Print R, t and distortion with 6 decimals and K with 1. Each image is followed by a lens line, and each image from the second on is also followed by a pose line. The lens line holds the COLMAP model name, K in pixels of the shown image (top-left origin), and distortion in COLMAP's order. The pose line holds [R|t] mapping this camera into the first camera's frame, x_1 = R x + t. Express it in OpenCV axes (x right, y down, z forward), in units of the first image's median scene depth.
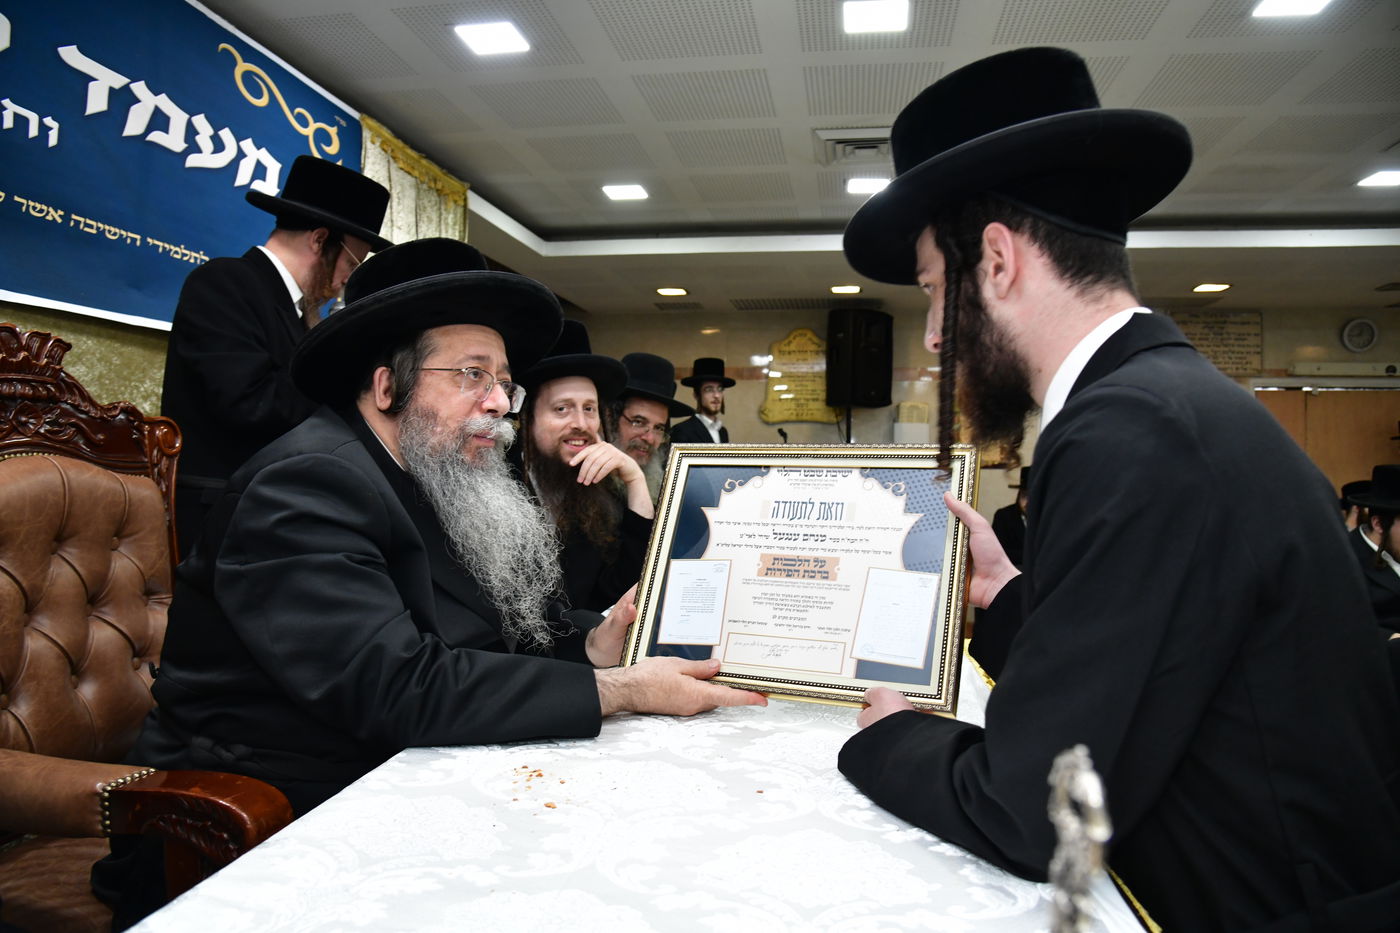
lens RADIAL K [[949.1, 0, 700.0], [0, 949.1, 466.5], [0, 0, 1]] dist [-0.107541, 0.050751]
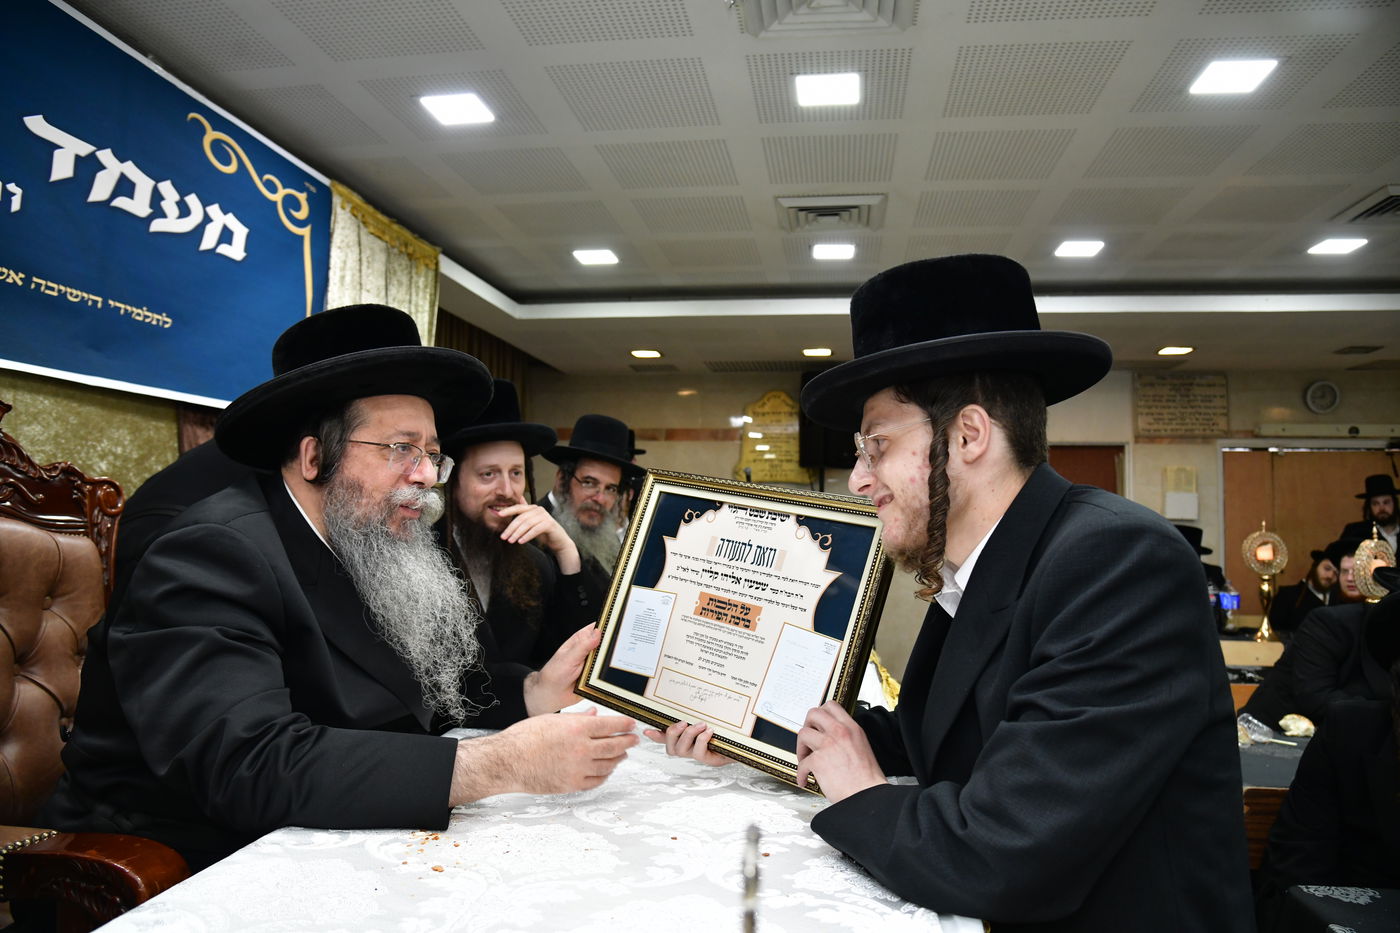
lens RADIAL K [[946.5, 0, 700.0], [0, 946.5, 466.5], [0, 0, 1]] dist [-0.112071, 0.050467]
pose [[0.999883, 0.002494, 0.015093, 0.043546], [-0.001534, 0.997994, -0.063286, -0.002760], [-0.015220, 0.063256, 0.997881, -0.007145]]
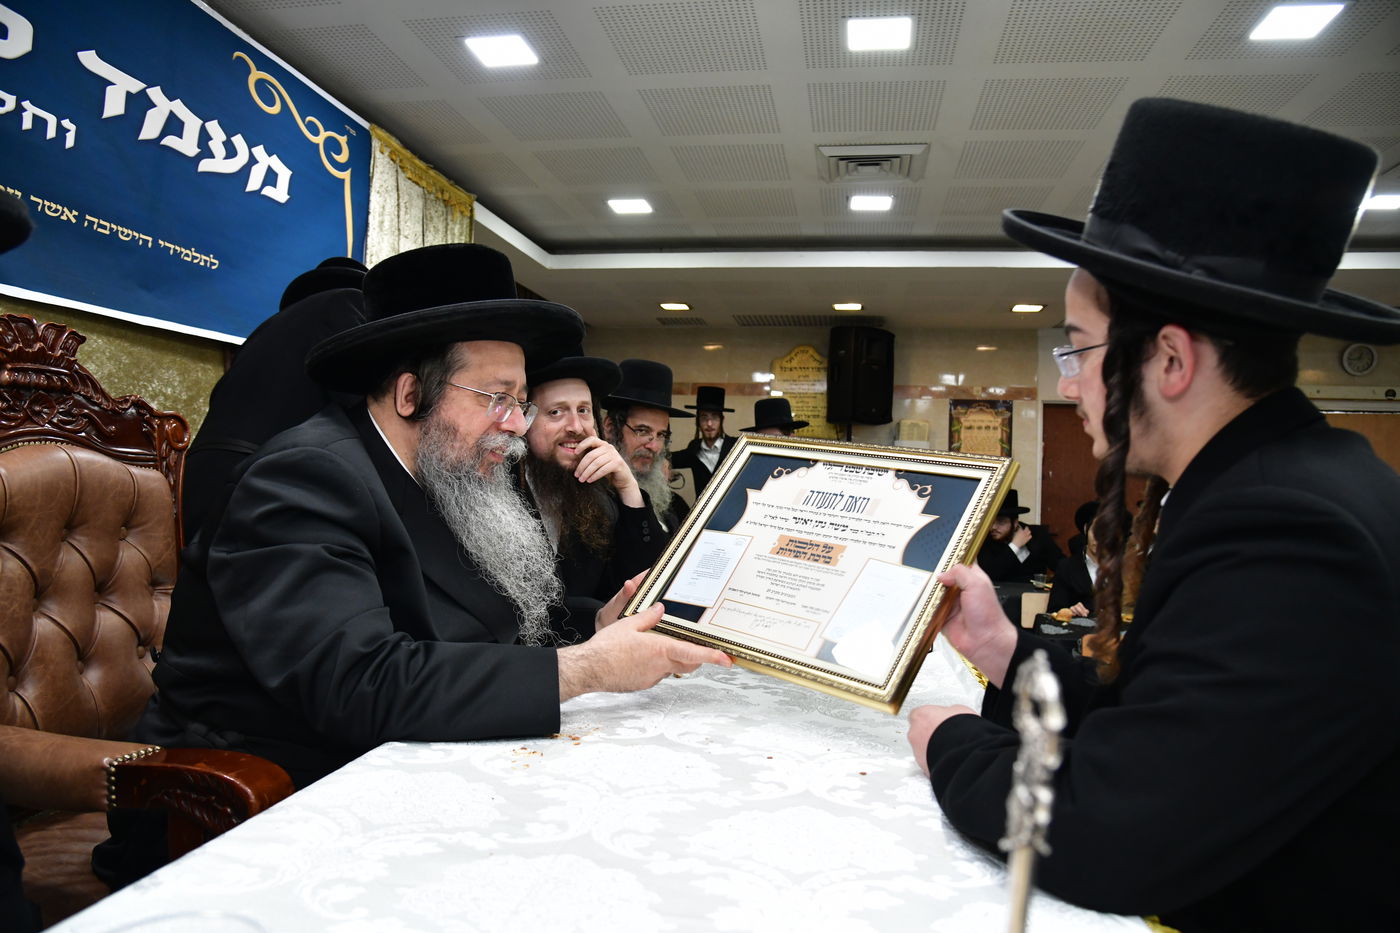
lens RADIAL K [[949.1, 0, 700.0], [0, 949.1, 466.5], [0, 0, 1]] dist [-0.107541, 0.050751]
pose [[0.999894, 0.014520, -0.000777, 0.000922], [-0.014533, 0.999711, -0.019128, 0.014047], [0.000499, 0.019137, 0.999817, -0.013075]]
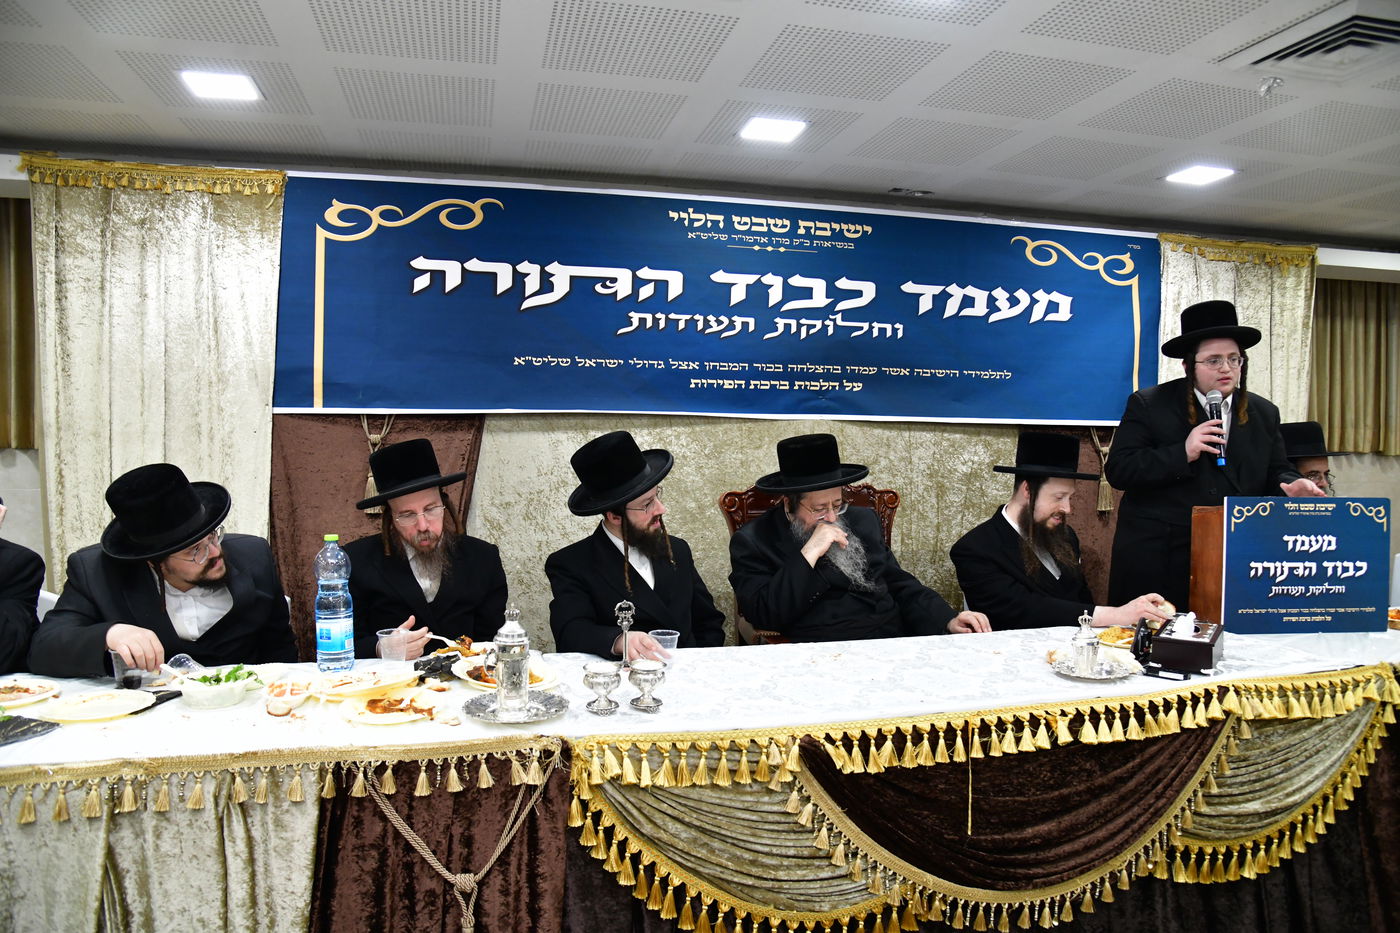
lens RADIAL K [[949.1, 0, 700.0], [0, 949.1, 466.5], [0, 0, 1]] dist [-0.107541, 0.050751]
pose [[0.406728, 0.017245, -0.913386, 0.940393], [-0.012129, 0.999836, 0.013476, -0.100152], [0.913469, 0.005598, 0.406871, -0.203939]]
